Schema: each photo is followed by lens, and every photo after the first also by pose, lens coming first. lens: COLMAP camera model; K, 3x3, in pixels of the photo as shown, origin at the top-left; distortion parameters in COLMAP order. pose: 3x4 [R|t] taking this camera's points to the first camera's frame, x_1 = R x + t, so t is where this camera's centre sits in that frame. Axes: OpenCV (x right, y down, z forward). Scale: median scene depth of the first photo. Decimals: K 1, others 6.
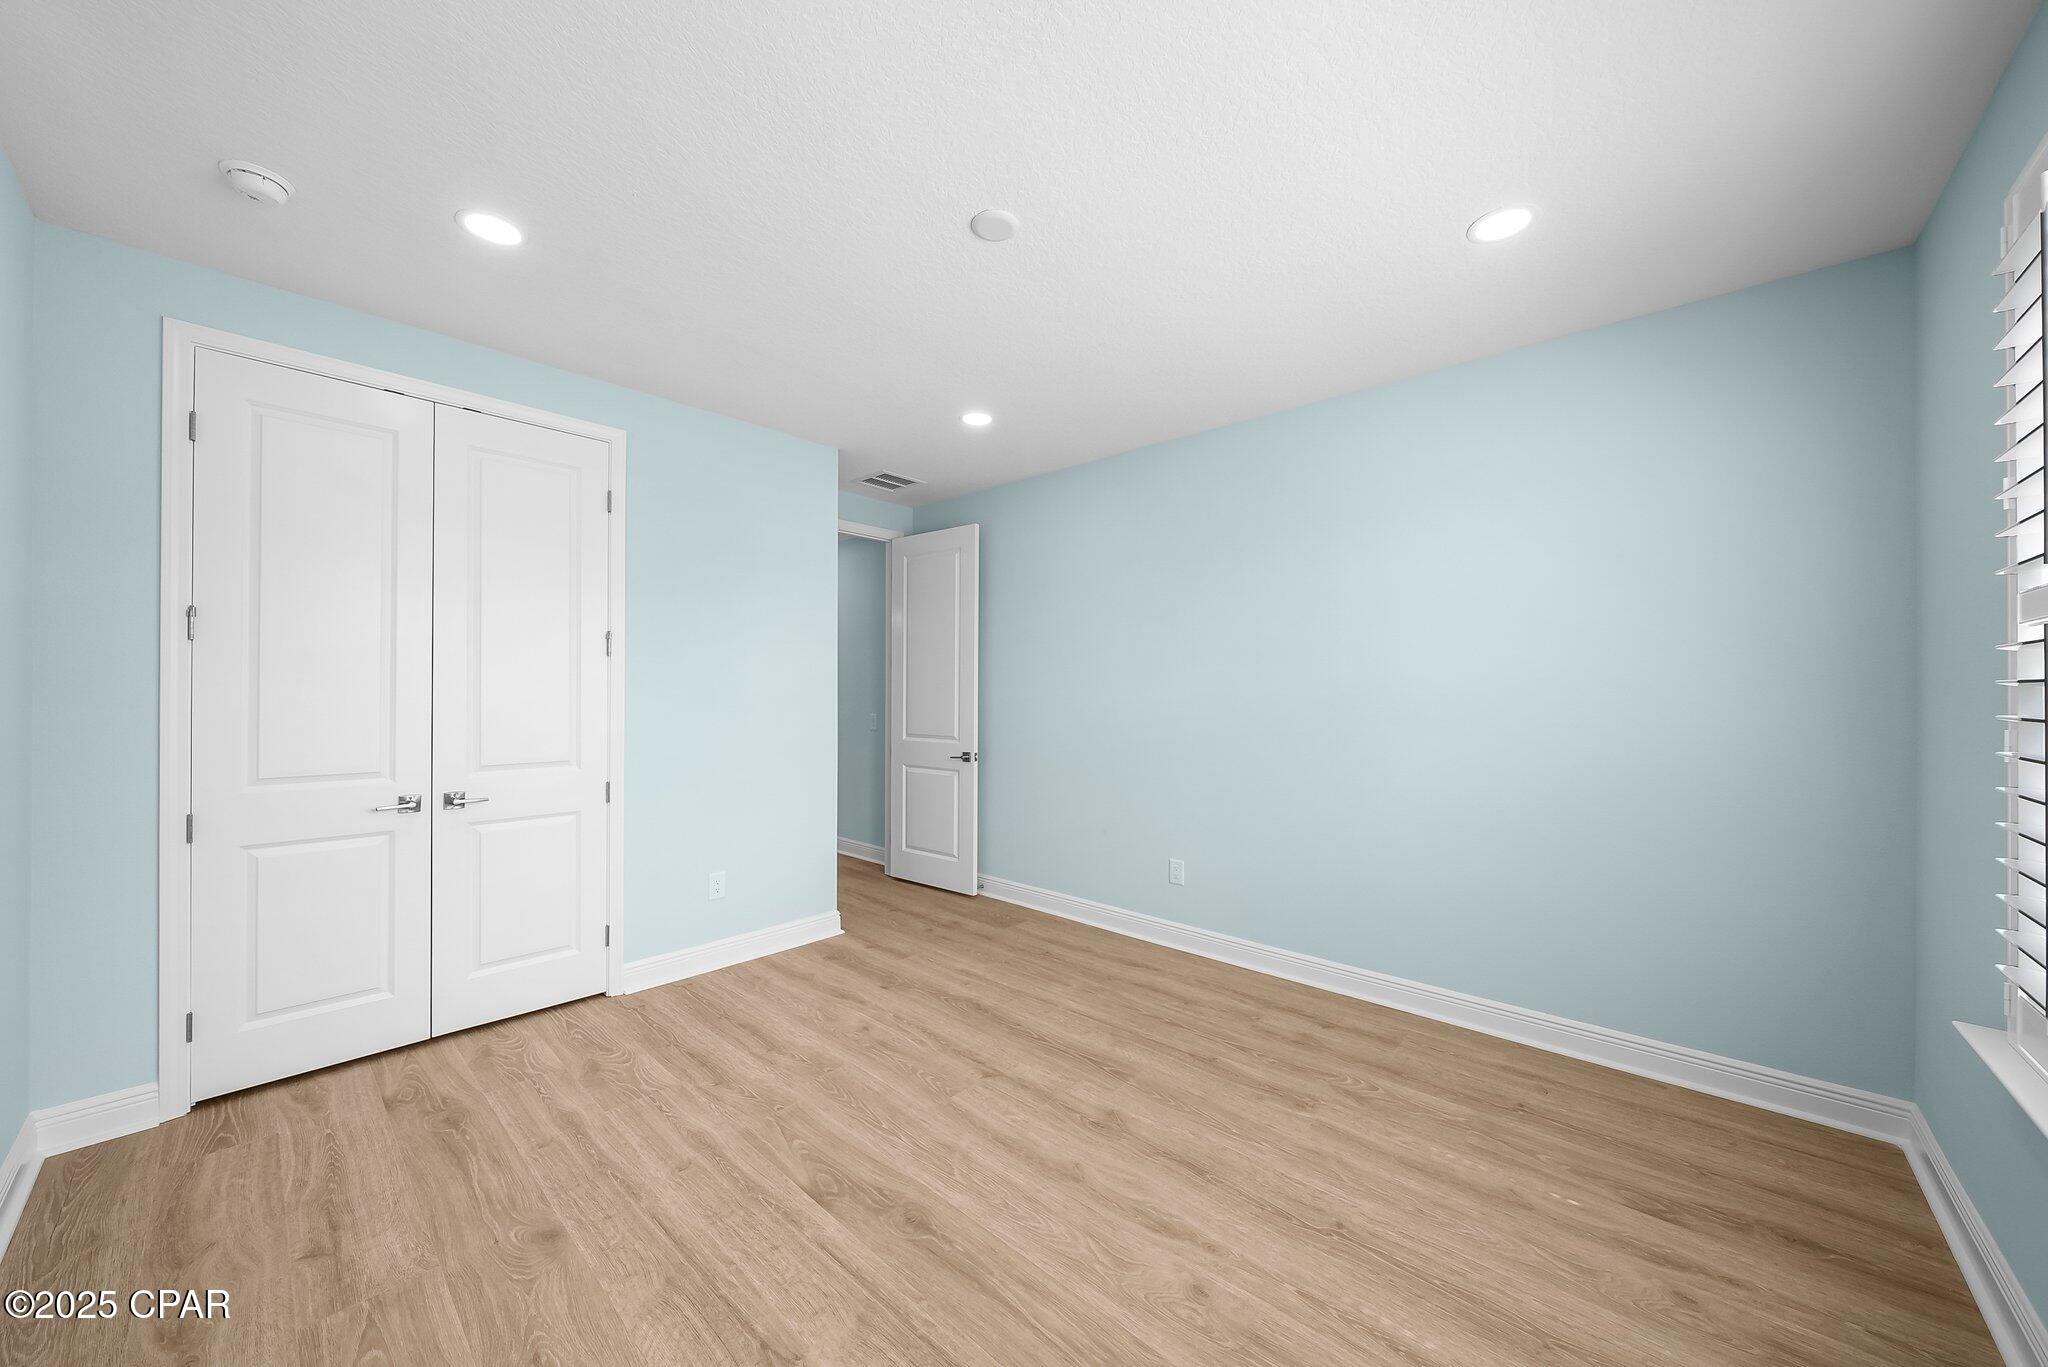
lens RADIAL K [[728.2, 0, 1021.8], [0, 728.2, 692.1], [0, 0, 1]] dist [-0.004465, -0.000265]
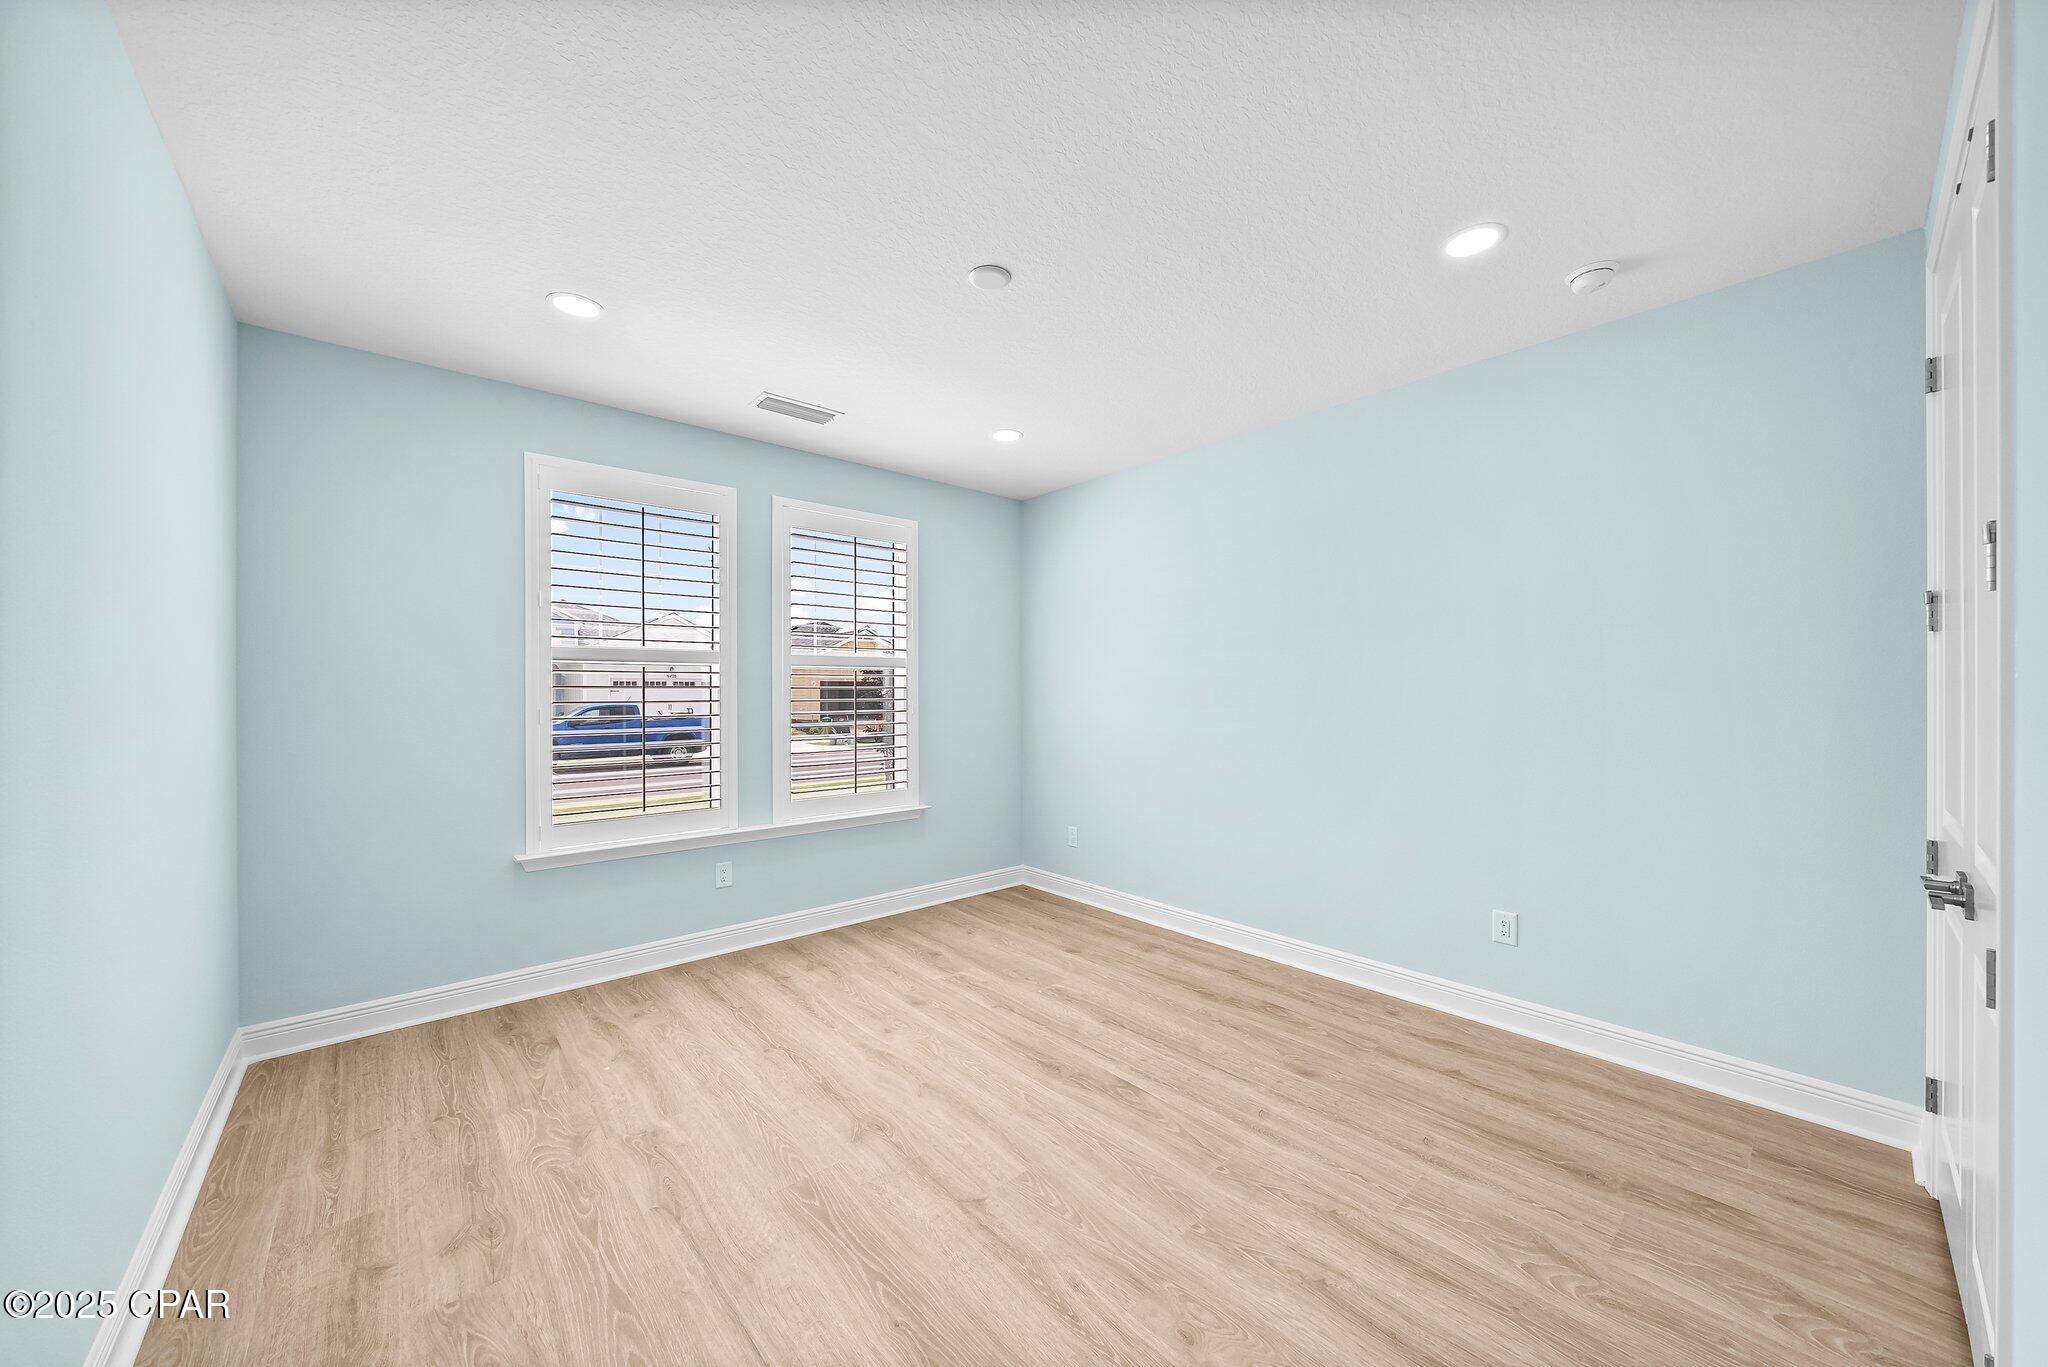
lens RADIAL K [[728.2, 0, 1021.8], [0, 728.2, 692.1], [0, 0, 1]] dist [-0.004465, -0.000265]
pose [[-0.994110, -0.003165, 0.108333, -0.199074], [-0.002917, 0.999993, 0.002449, -0.002362], [-0.108340, 0.002119, -0.994112, 2.013789]]
